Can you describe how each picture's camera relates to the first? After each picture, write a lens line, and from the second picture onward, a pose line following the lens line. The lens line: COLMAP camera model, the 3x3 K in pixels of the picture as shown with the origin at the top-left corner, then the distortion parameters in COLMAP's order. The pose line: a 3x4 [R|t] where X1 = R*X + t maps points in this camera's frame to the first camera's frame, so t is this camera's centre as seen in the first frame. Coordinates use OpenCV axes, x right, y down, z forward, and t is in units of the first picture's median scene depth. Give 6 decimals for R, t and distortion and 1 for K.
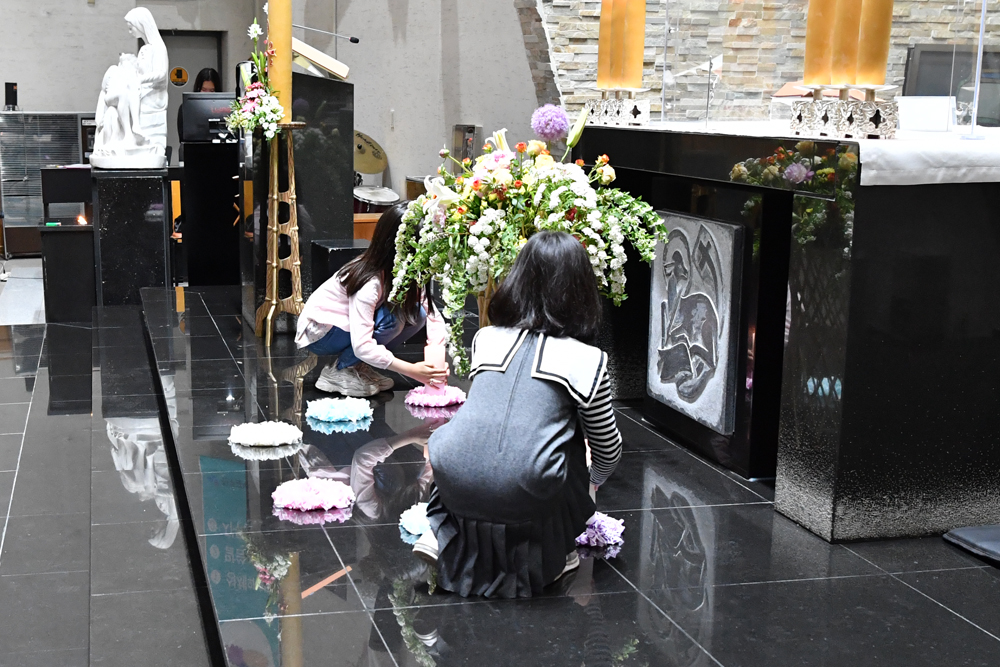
lens RADIAL K [[1458.5, 0, 469.1], [0, 1458.5, 449.5], [0, 0, 1]] dist [-0.022109, 0.000000]
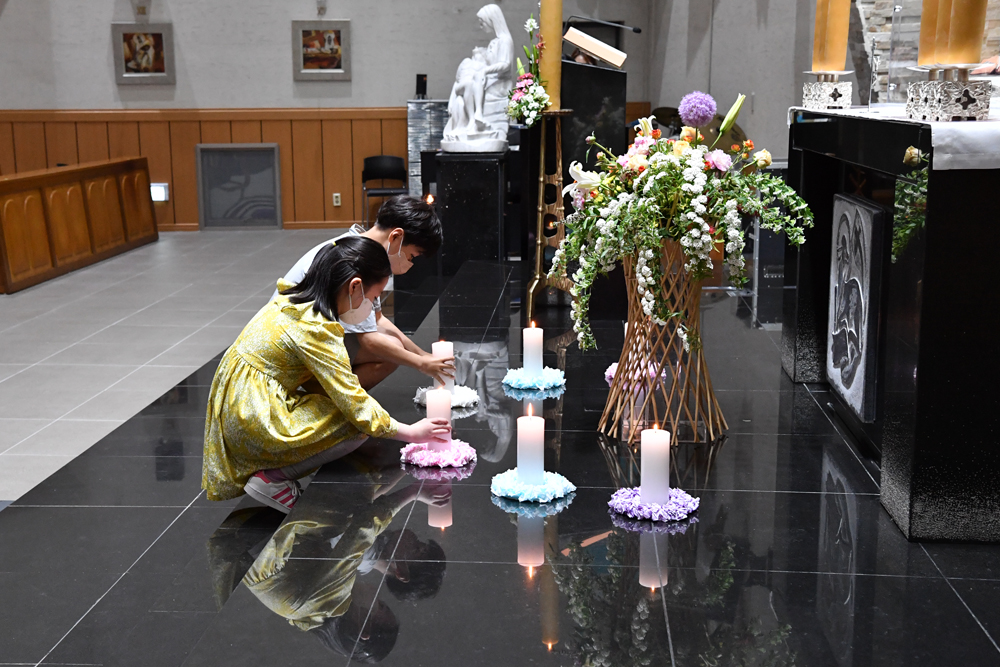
lens RADIAL K [[1388.1, 0, 469.2], [0, 1388.1, 368.8], [0, 0, 1]] dist [0.110818, 0.000000]
pose [[0.944416, 0.049085, -0.325068, 0.226207], [-0.060221, 0.997890, -0.024278, -0.007345], [0.323190, 0.042505, 0.945379, 0.021517]]
